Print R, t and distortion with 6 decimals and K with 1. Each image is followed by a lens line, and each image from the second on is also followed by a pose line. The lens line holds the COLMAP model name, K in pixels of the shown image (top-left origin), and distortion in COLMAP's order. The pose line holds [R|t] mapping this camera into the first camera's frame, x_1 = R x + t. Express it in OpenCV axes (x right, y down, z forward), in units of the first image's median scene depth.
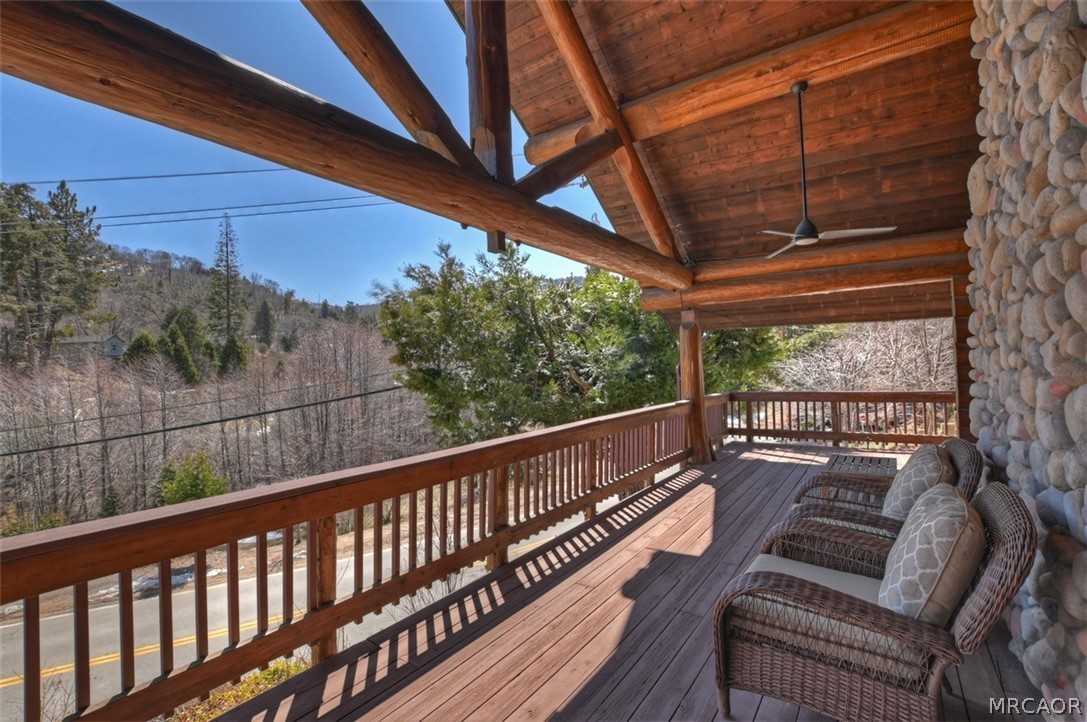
lens RADIAL K [[498.1, 0, 543.5], [0, 498.1, 361.0], [0, 0, 1]] dist [0.000047, -0.000132]
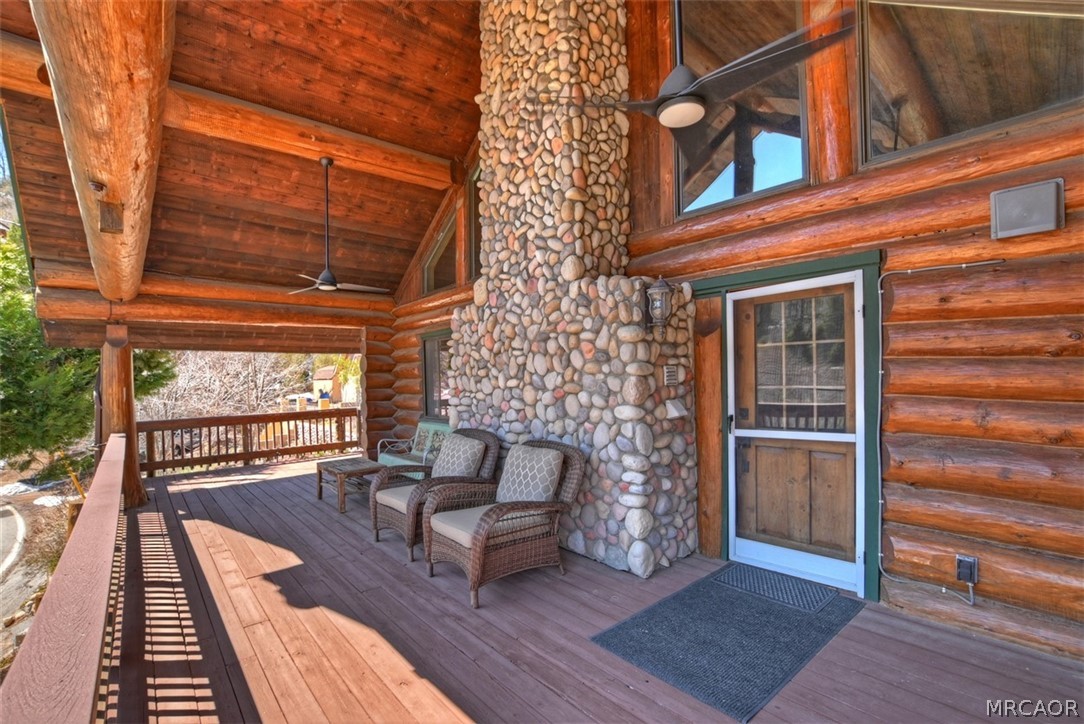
lens RADIAL K [[489.6, 0, 542.3], [0, 489.6, 376.0], [0, 0, 1]] dist [-0.001117, -0.000323]
pose [[0.263445, 0.019112, 0.964485, -0.471714], [0.004602, 0.999767, -0.021068, 0.005658], [-0.964663, 0.009989, 0.263296, 0.166257]]
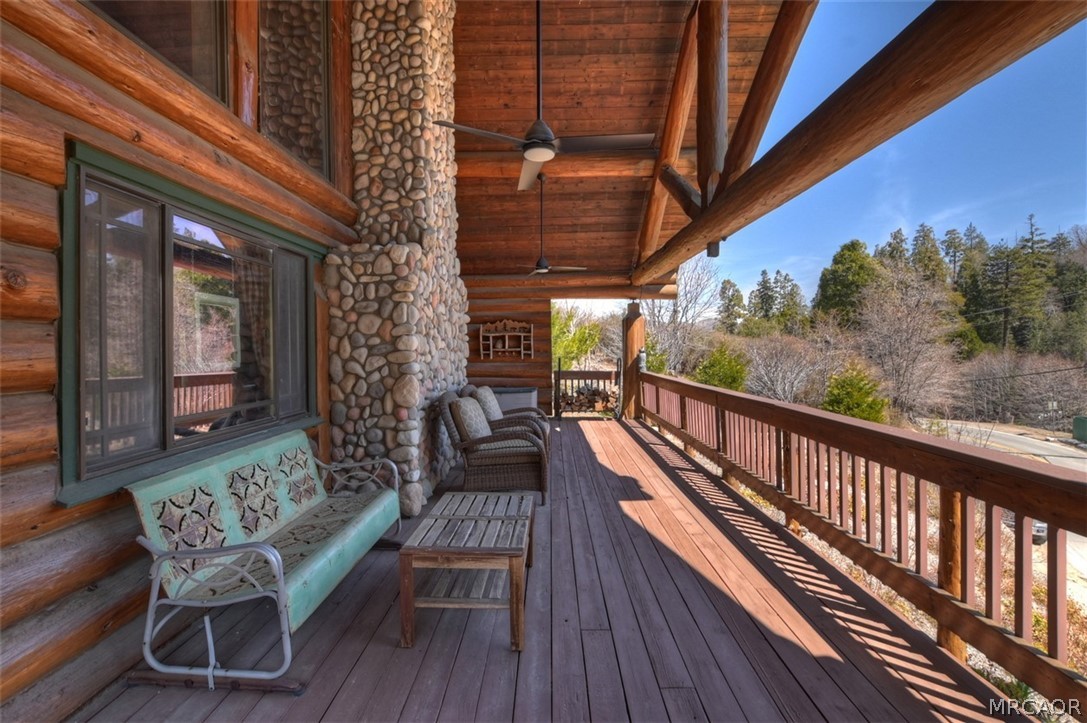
lens RADIAL K [[476.0, 0, 543.5], [0, 476.0, 361.5], [0, 0, 1]] dist [0.000444, 0.000149]
pose [[-0.834578, 0.011420, -0.550771, 0.857072], [0.009213, 0.999935, 0.006773, 0.041721], [0.550813, 0.000578, -0.834629, 1.469986]]
